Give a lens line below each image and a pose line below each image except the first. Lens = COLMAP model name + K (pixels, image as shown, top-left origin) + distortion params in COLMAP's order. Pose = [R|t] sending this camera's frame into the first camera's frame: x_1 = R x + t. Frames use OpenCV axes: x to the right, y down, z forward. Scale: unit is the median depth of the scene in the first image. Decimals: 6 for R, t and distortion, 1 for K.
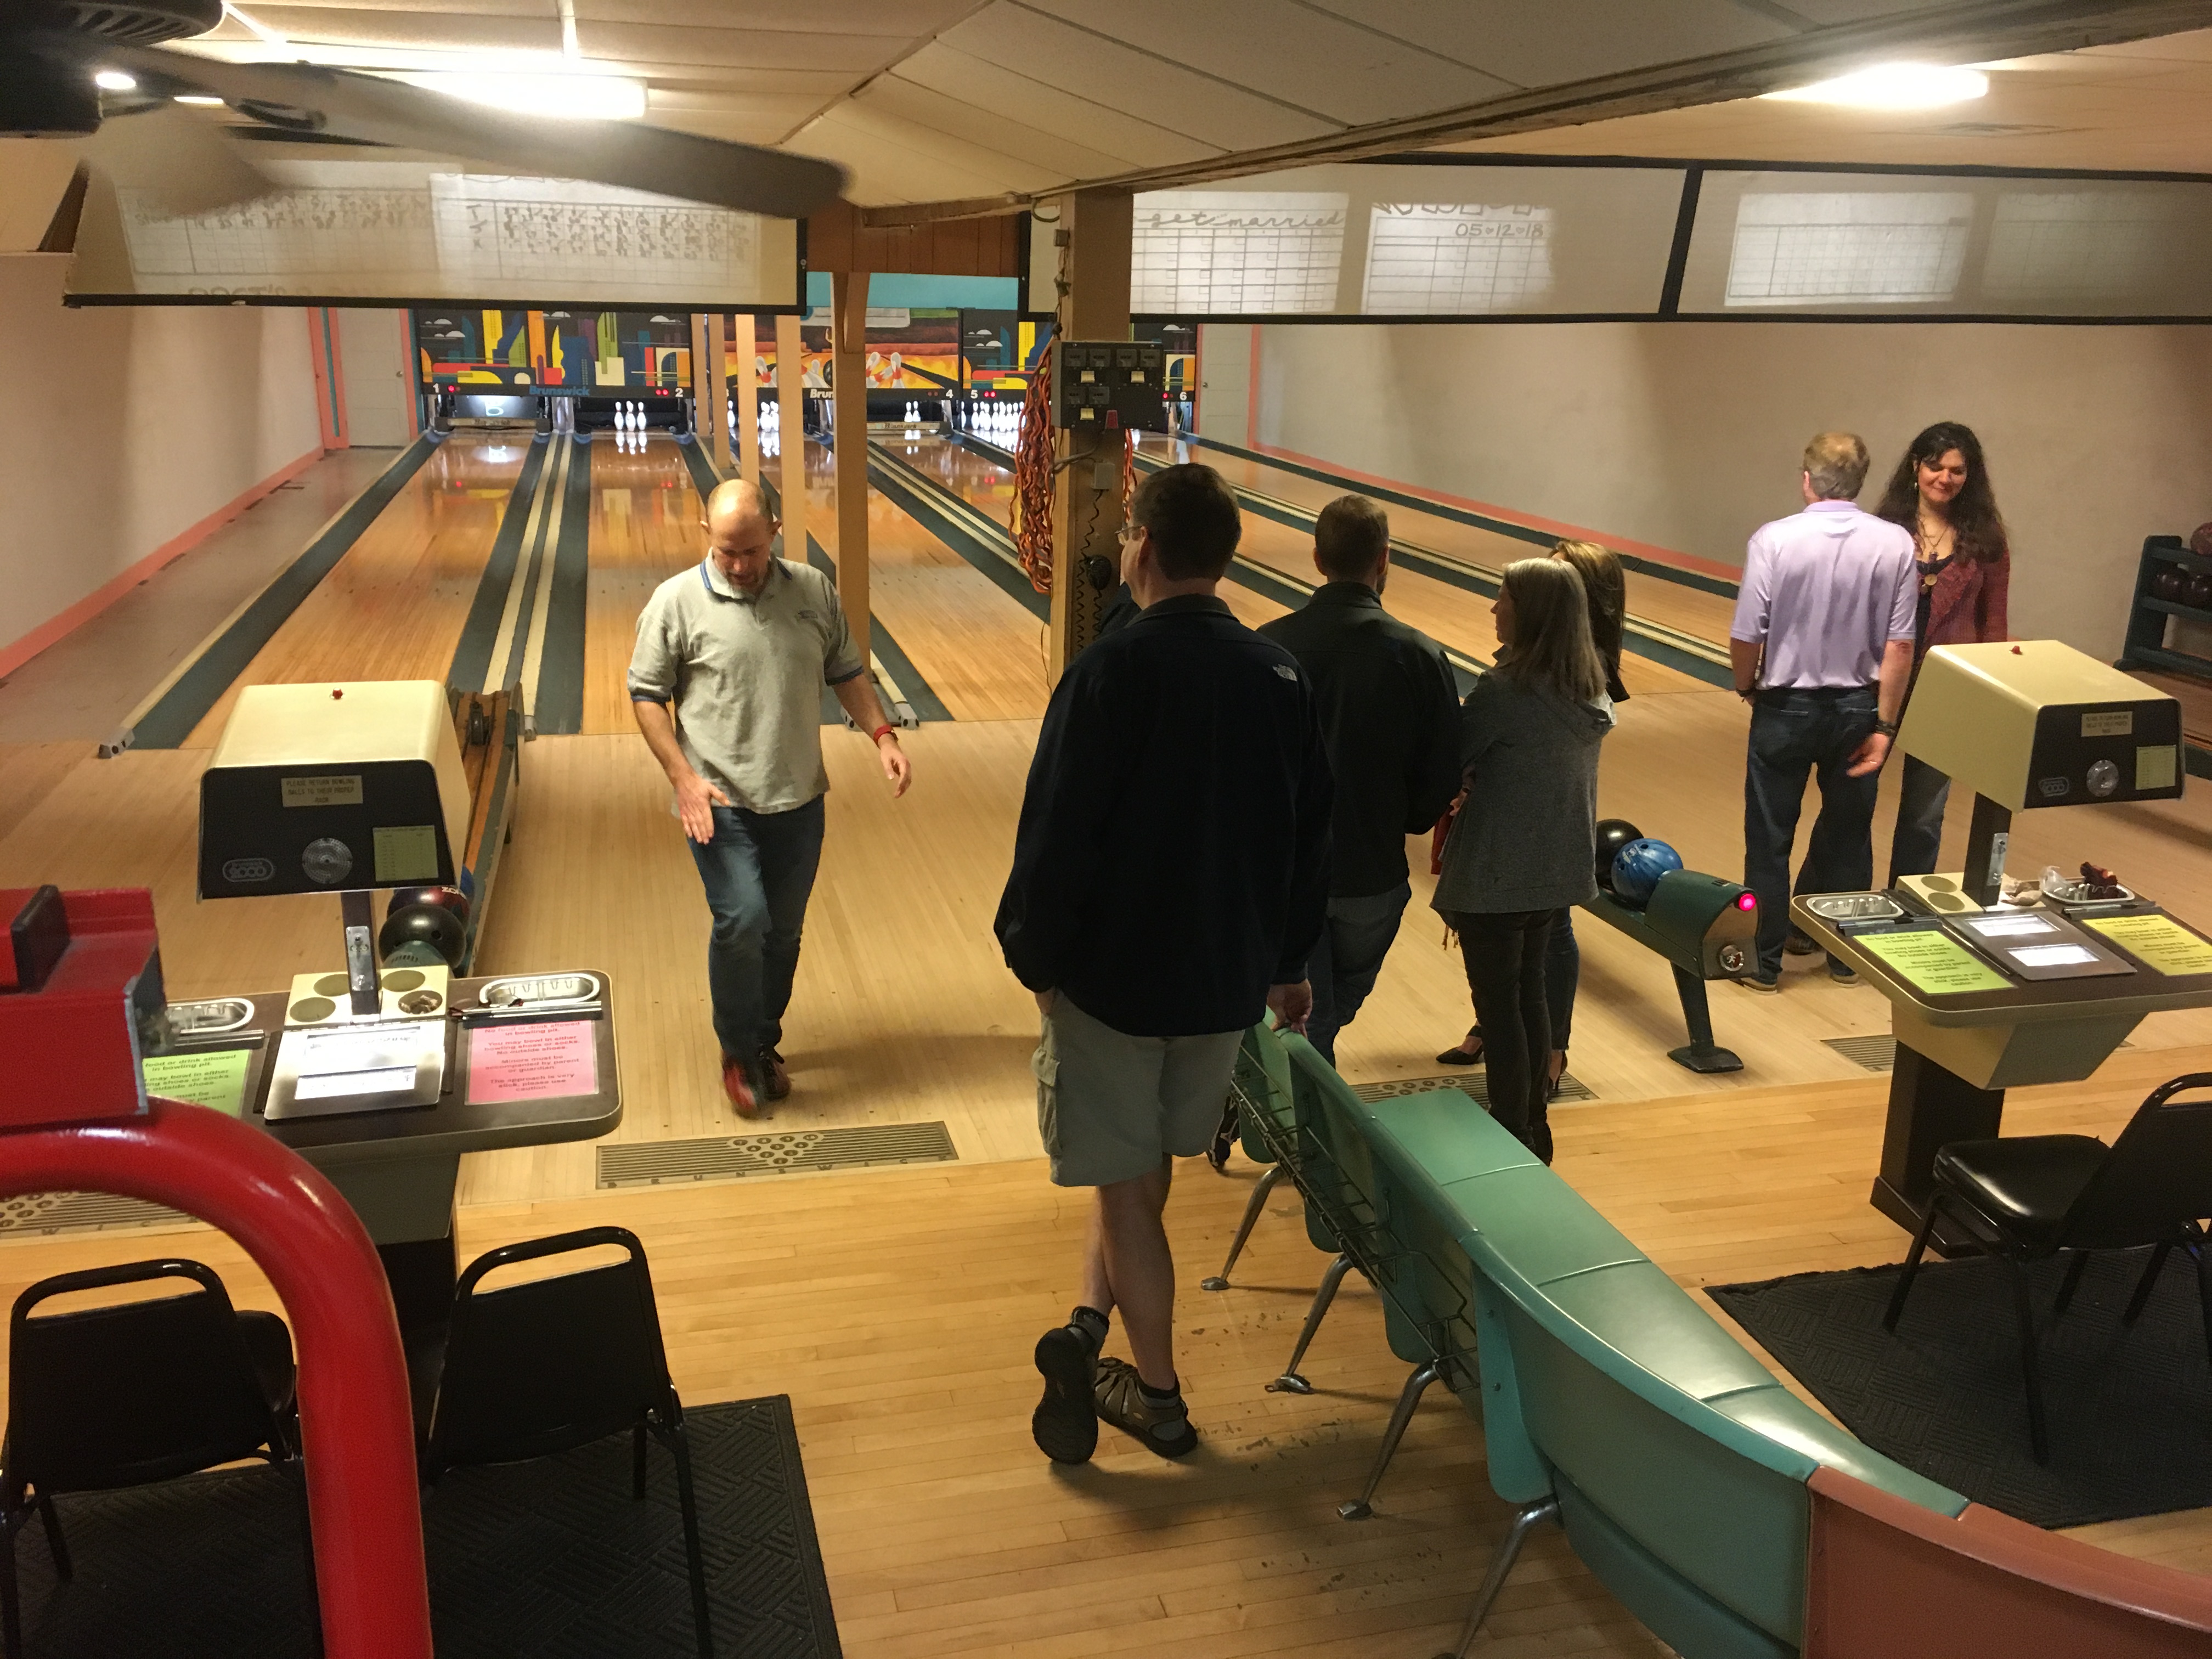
lens RADIAL K [[1902.5, 0, 1115.7], [0, 1902.5, 815.0], [0, 0, 1]] dist [0.084752, -0.132043]
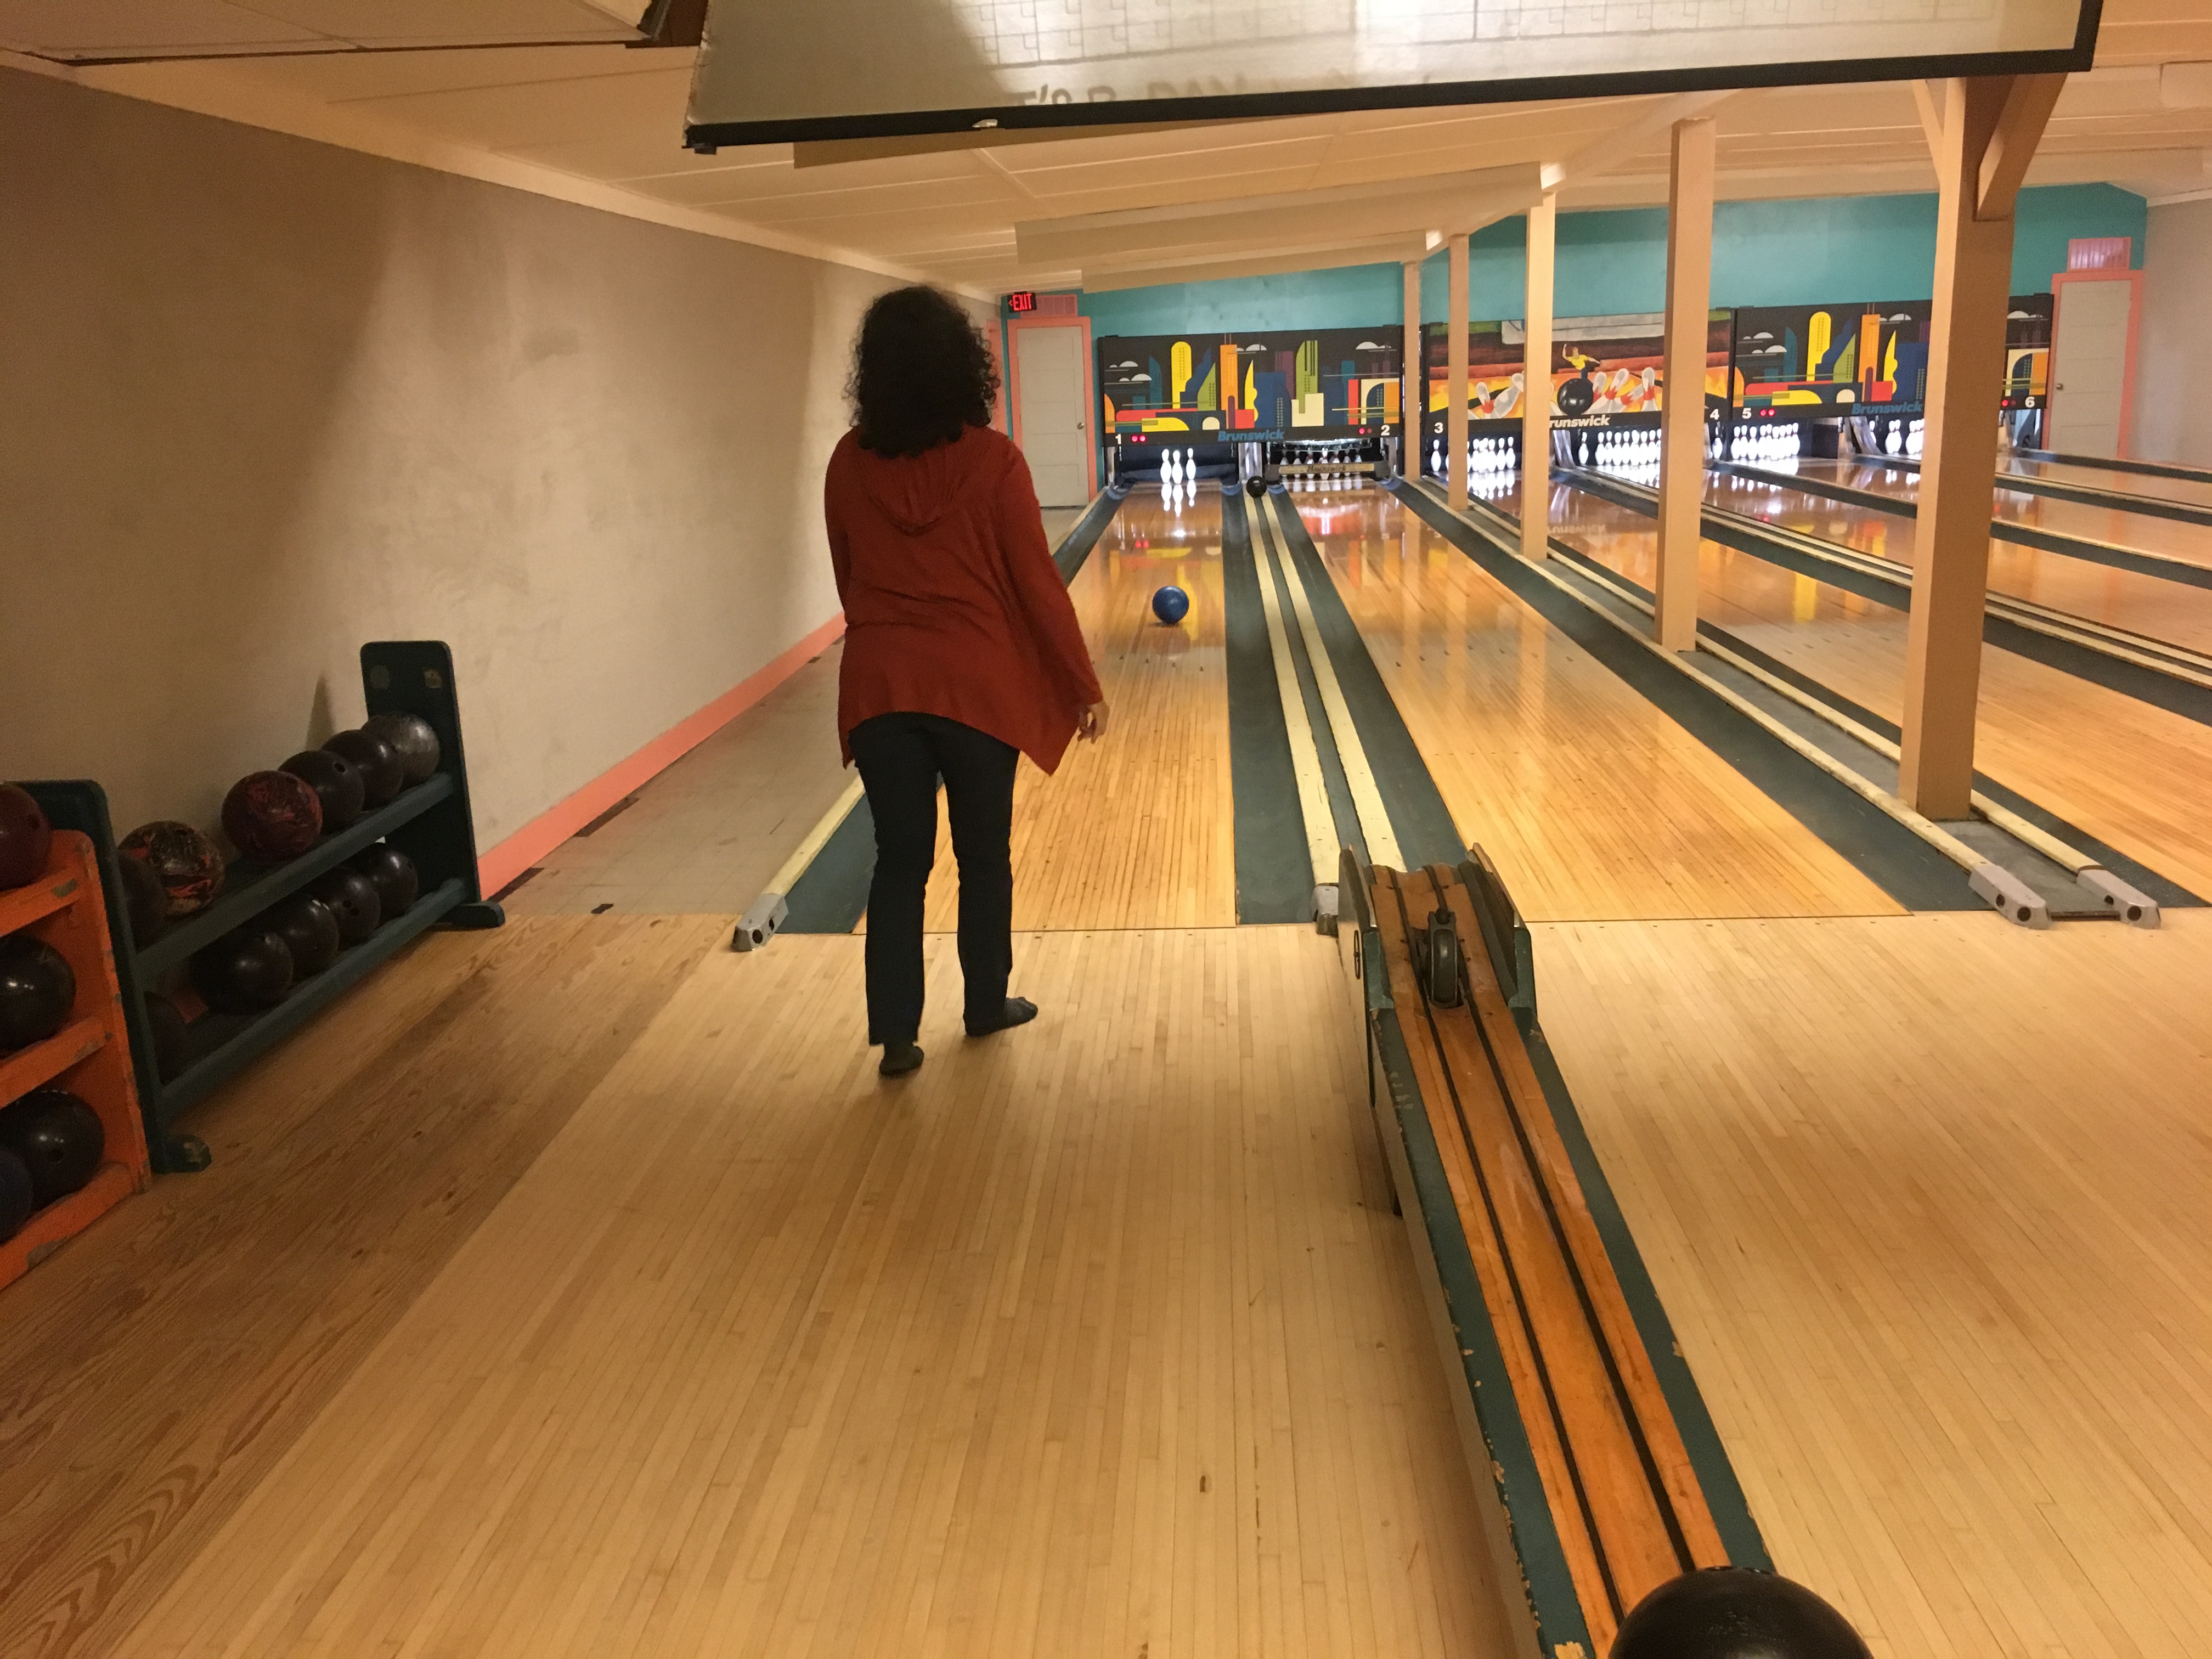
lens RADIAL K [[1863.3, 0, 1104.9], [0, 1863.3, 816.8], [0, 0, 1]] dist [0.088603, -0.116926]
pose [[0.951216, 0.016792, -0.308067, -0.228498], [-0.027086, 0.999207, -0.029170, -0.055027], [0.307333, 0.036091, 0.950917, 0.460463]]
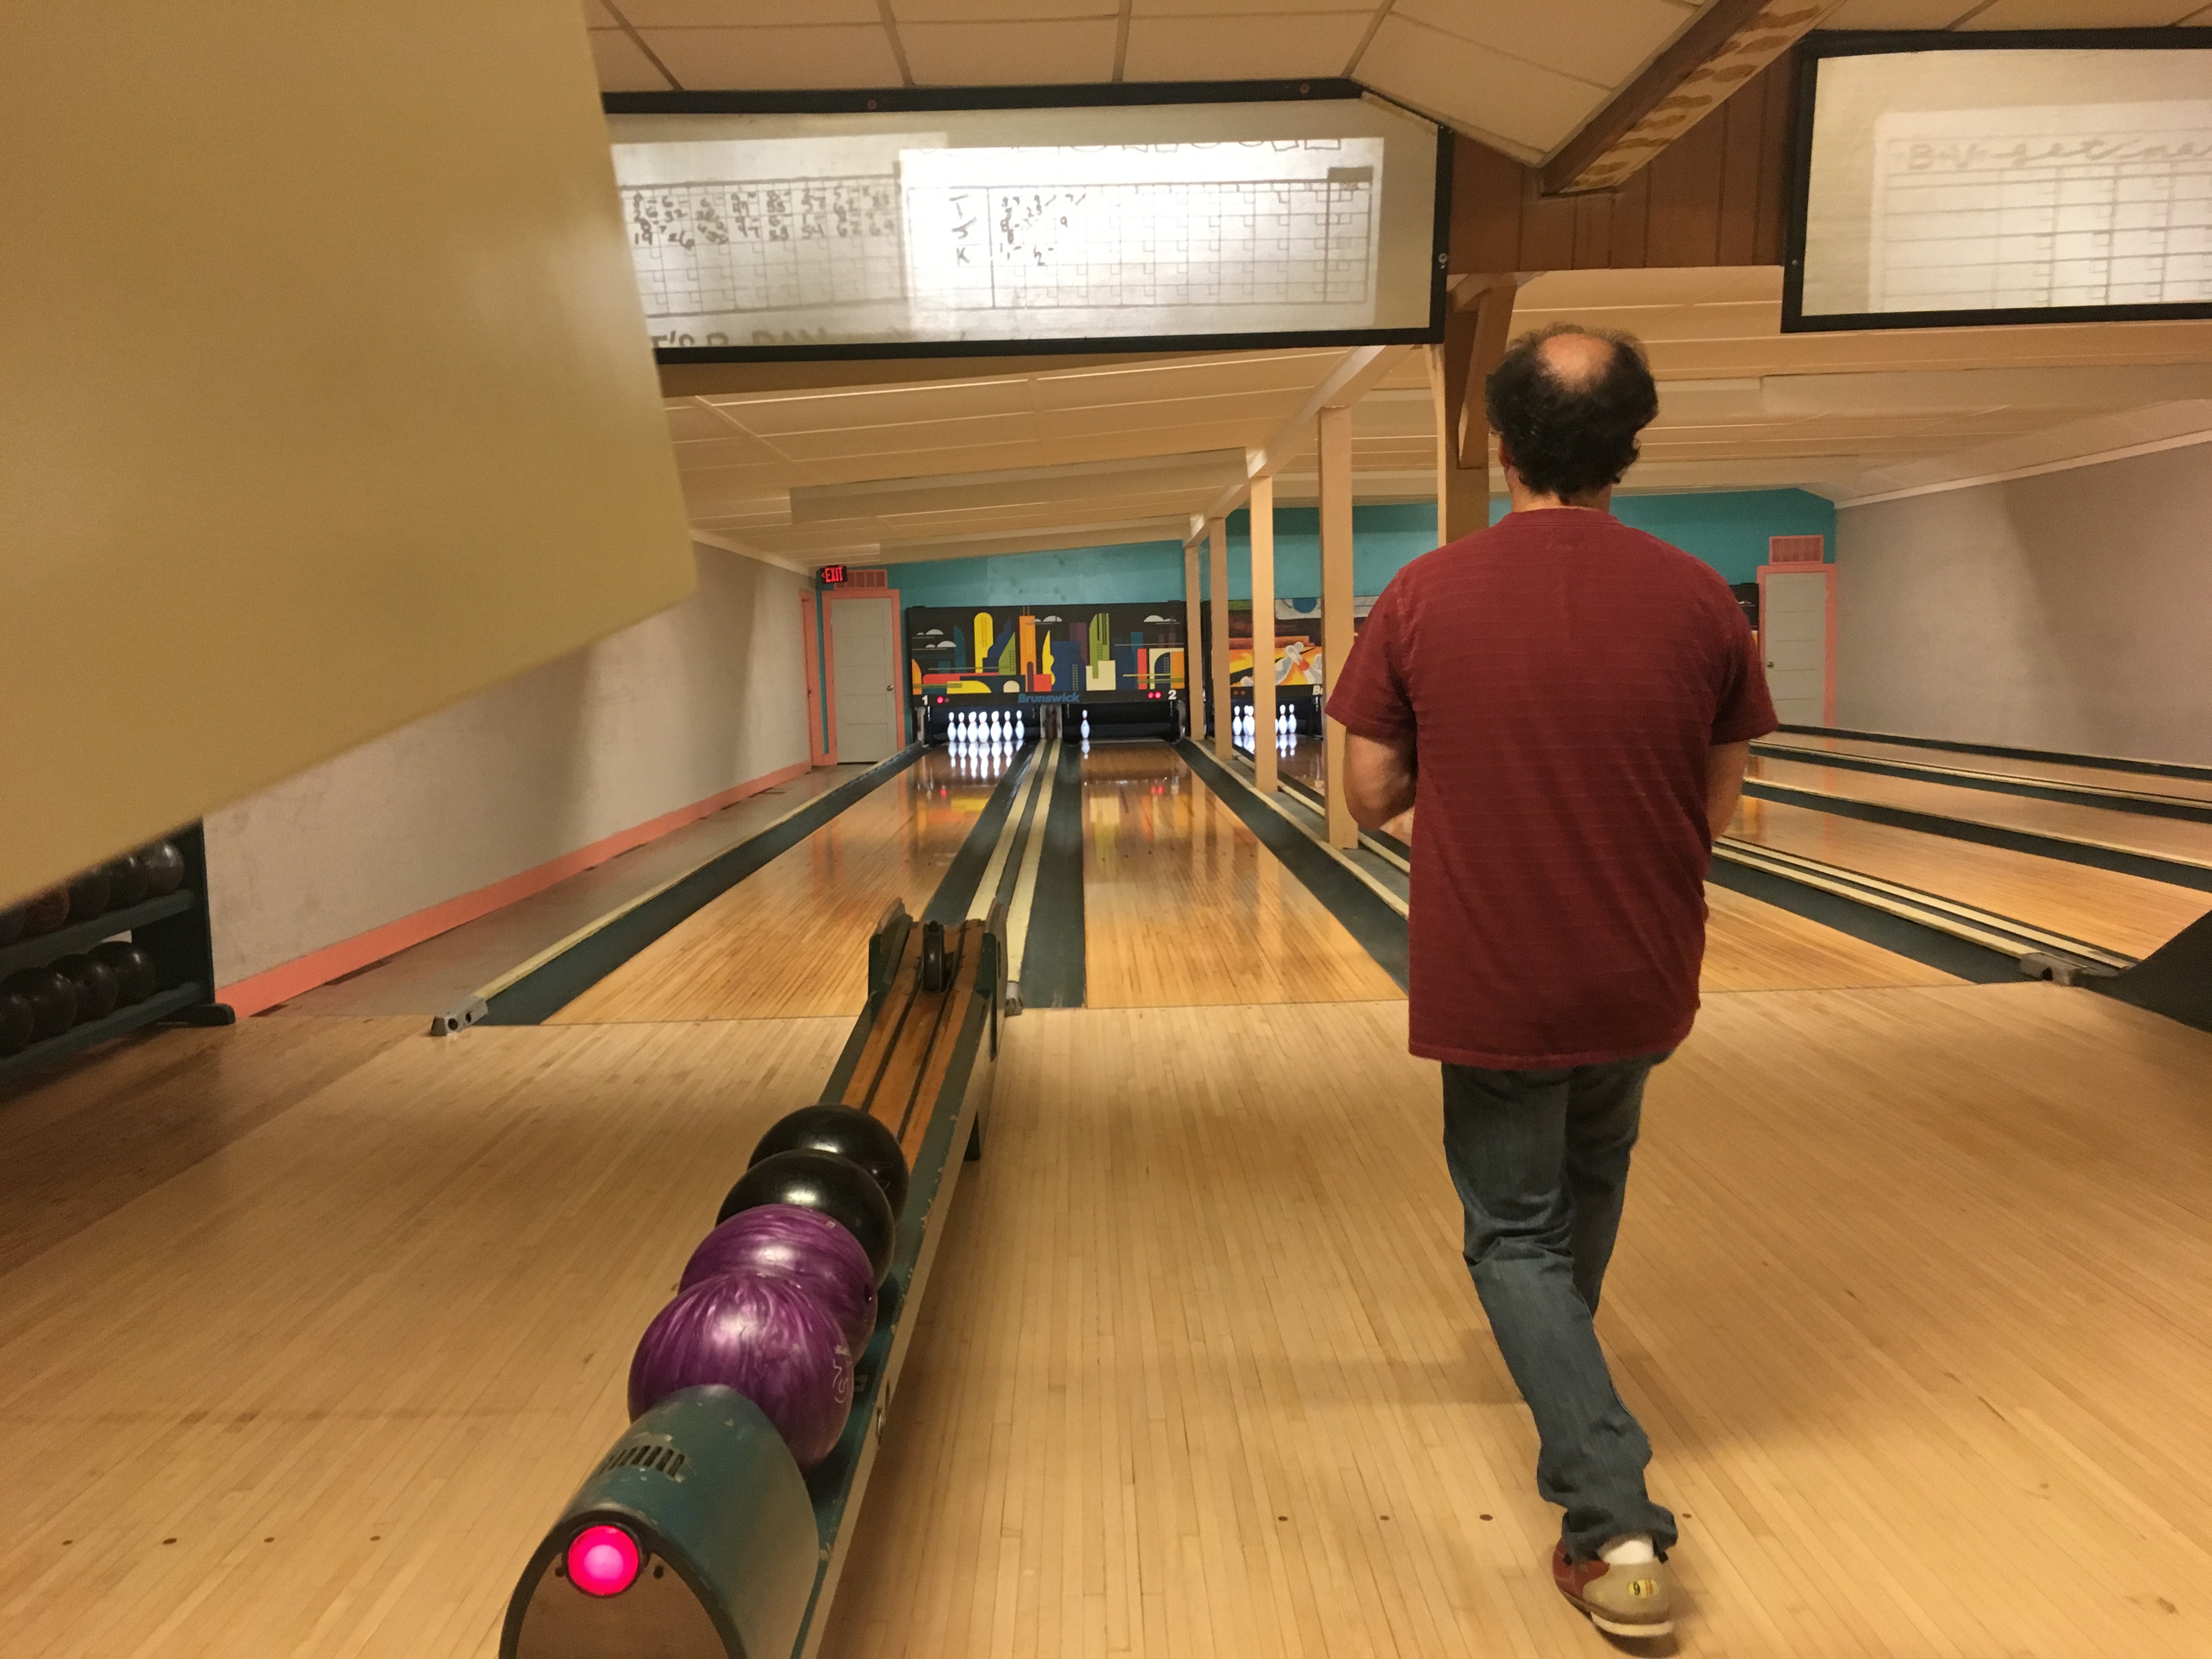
lens RADIAL K [[1876.1, 0, 1103.8], [0, 1876.1, 823.9], [0, 0, 1]] dist [0.071920, -0.085512]
pose [[0.970377, -0.025039, -0.240293, -0.115947], [-0.019592, 0.983183, -0.181567, 0.014468], [0.240799, 0.180896, 0.953568, 0.371030]]
